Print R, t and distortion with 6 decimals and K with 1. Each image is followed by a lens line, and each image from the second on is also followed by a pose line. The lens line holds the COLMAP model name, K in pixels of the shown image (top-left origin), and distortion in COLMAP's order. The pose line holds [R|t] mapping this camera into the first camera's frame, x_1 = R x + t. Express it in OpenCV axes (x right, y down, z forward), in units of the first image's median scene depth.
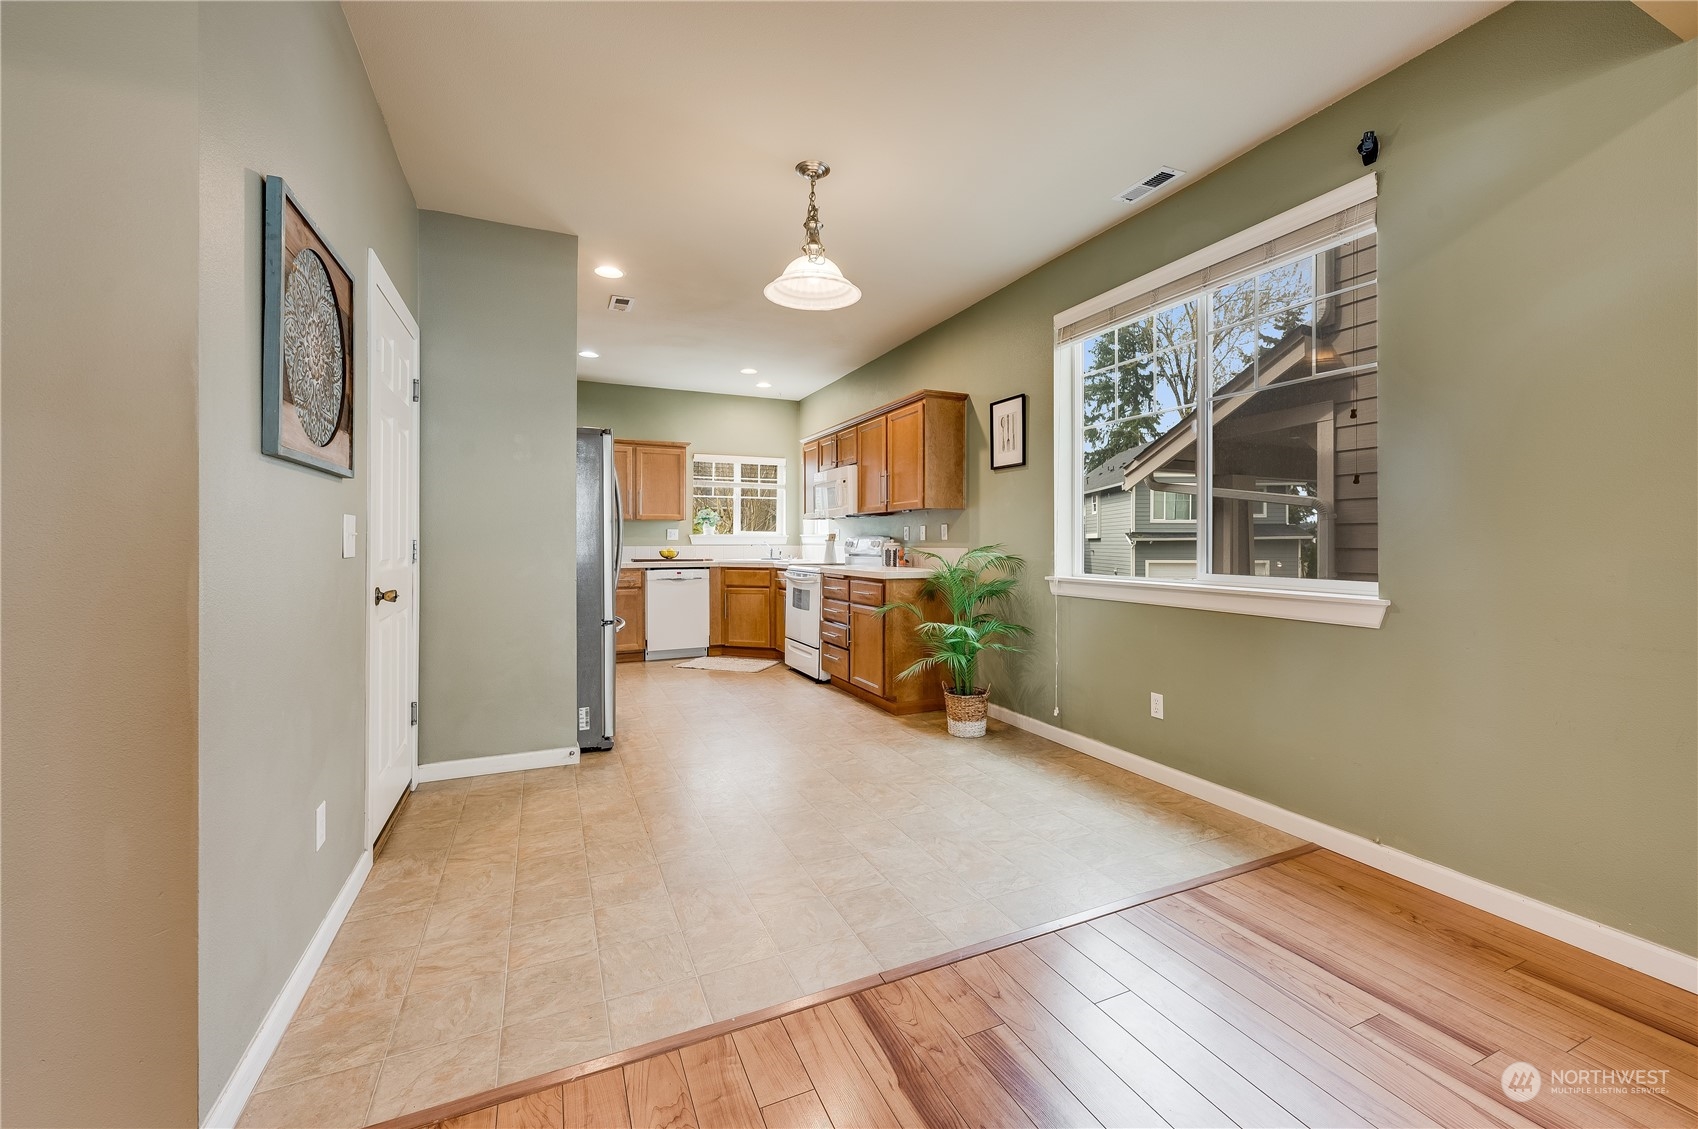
lens RADIAL K [[672.3, 0, 830.8], [0, 672.3, 534.5], [0, 0, 1]] dist [0.012076, -0.000539]
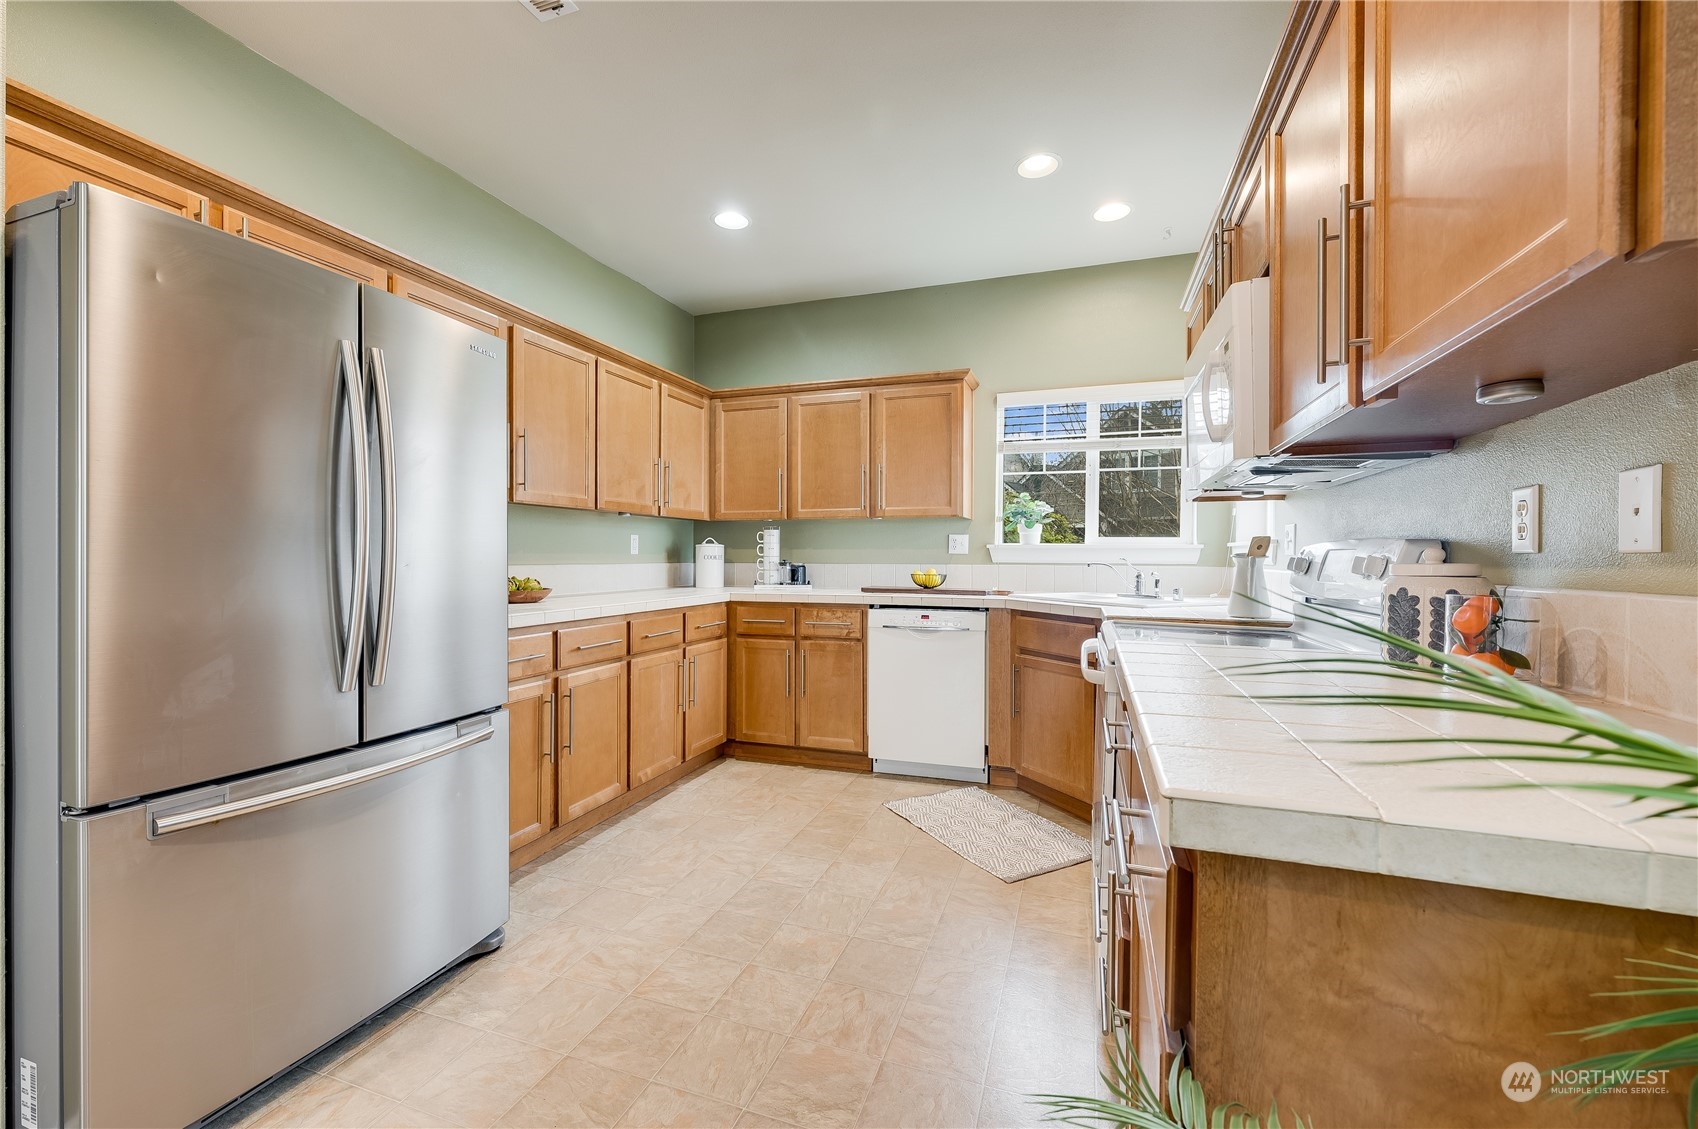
lens RADIAL K [[672.3, 0, 850.5], [0, 672.3, 555.9], [0, 0, 1]] dist [0.012076, -0.000539]
pose [[0.729912, 0.004950, -0.683524, 0.085539], [-0.000646, 0.999978, 0.006551, 0.006596], [0.683541, -0.004340, 0.729899, 0.576097]]
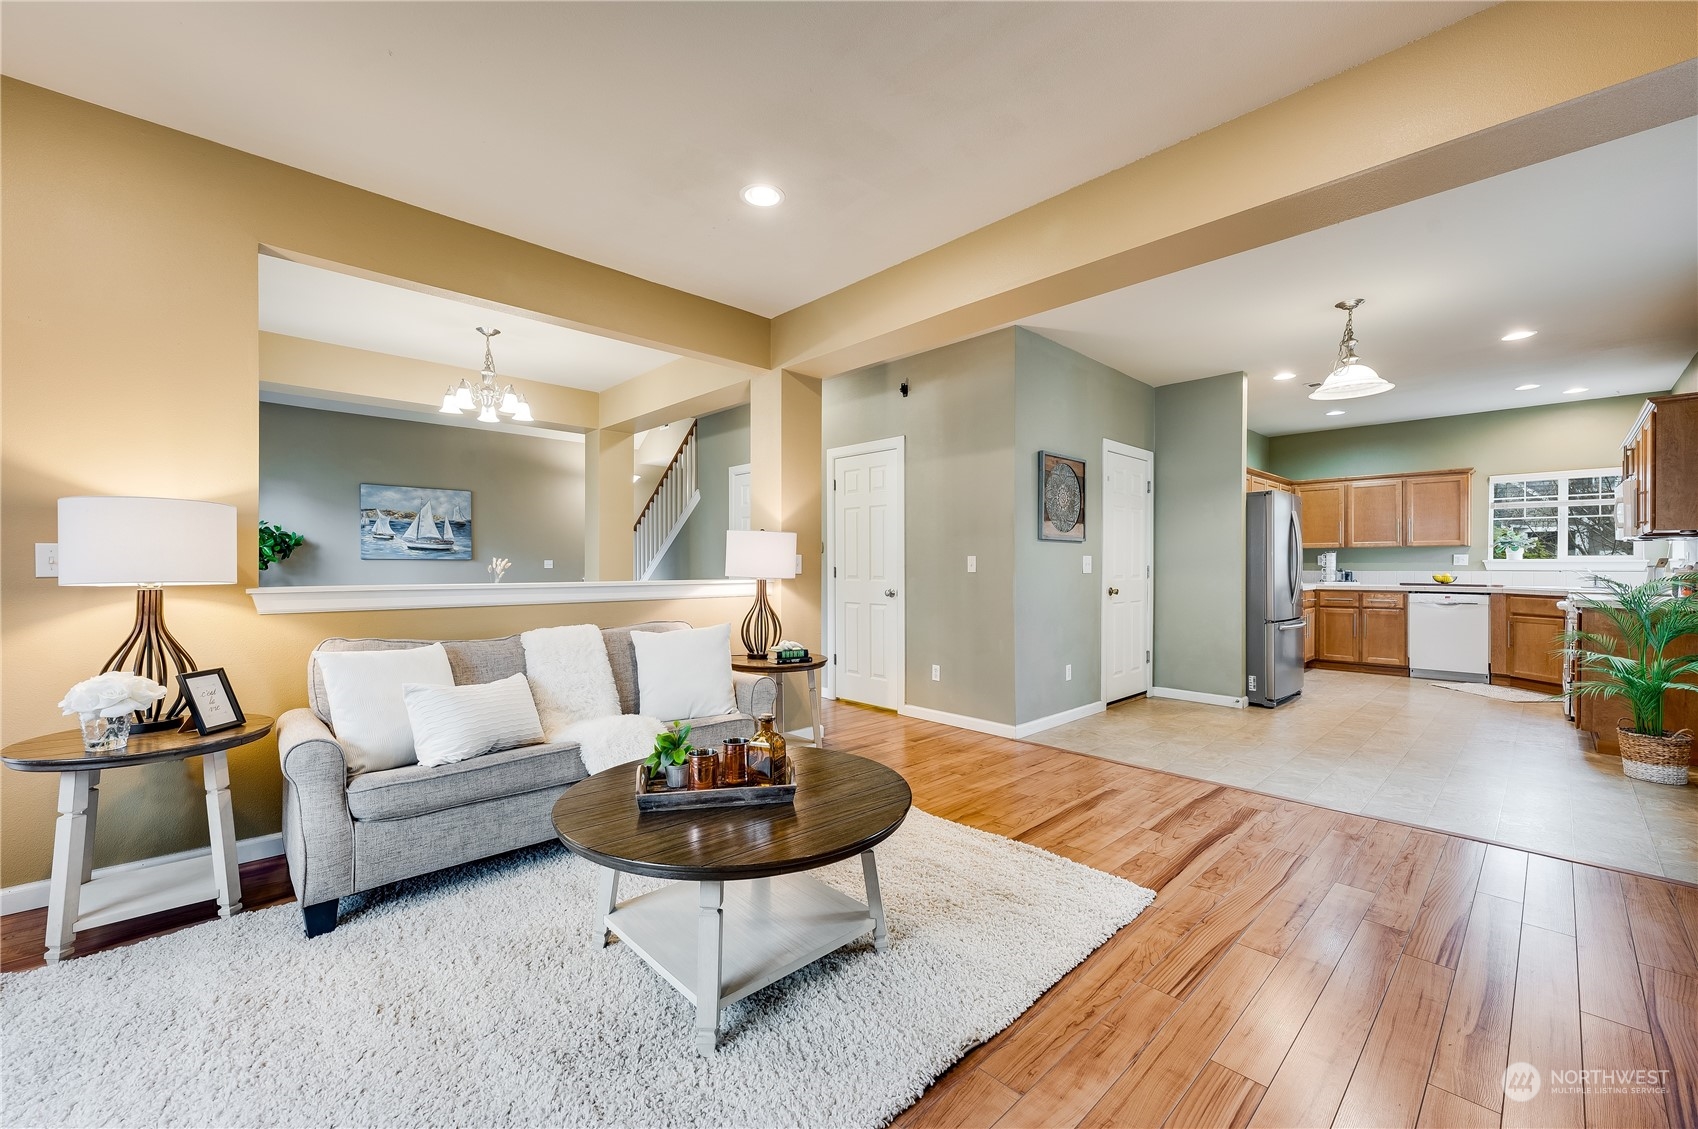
lens RADIAL K [[672.3, 0, 867.8], [0, 672.3, 567.4], [0, 0, 1]] dist [0.012076, -0.000539]
pose [[0.358110, 0.006426, -0.933657, 0.422966], [0.008203, 0.999916, 0.010028, -0.006559], [0.933643, -0.011250, 0.358027, -0.202390]]
